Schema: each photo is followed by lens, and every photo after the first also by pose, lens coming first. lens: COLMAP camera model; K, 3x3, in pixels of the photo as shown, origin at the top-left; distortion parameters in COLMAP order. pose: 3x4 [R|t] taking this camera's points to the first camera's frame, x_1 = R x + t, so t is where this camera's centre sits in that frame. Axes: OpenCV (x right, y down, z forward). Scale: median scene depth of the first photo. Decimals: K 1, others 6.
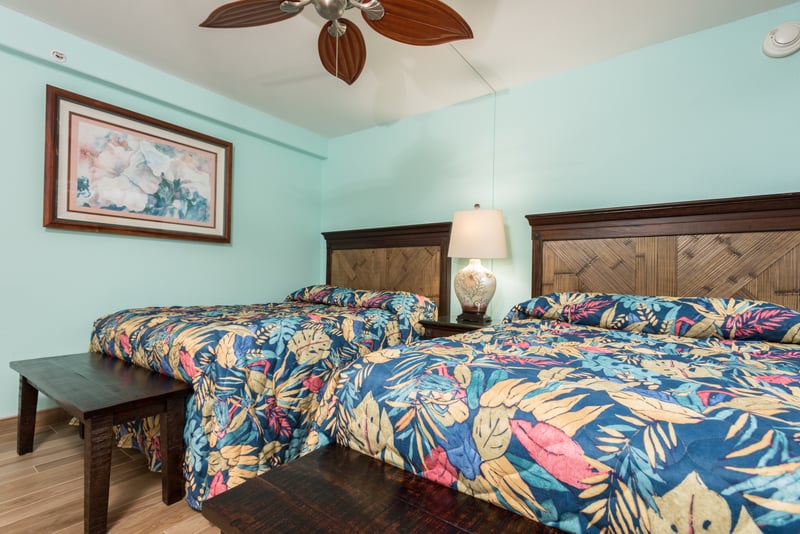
lens RADIAL K [[369.7, 0, 395.7], [0, 369.7, 267.1], [0, 0, 1]] dist [0.001494, -0.000434]
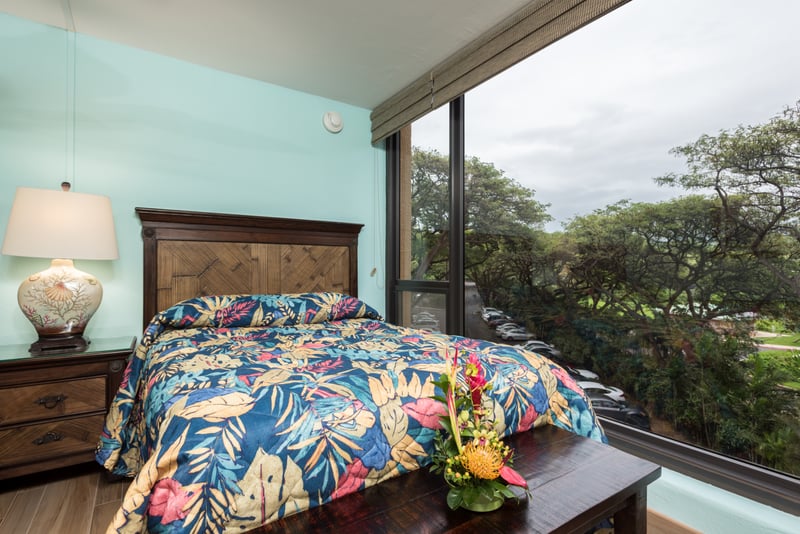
lens RADIAL K [[381.1, 0, 397.2], [0, 381.1, 267.4], [0, 0, 1]] dist [0.010727, 0.000695]
pose [[0.349788, -0.013046, 0.936738, -0.733426], [-0.012849, 0.999742, 0.018722, -0.083405], [-0.936741, -0.018585, 0.349530, 0.413635]]
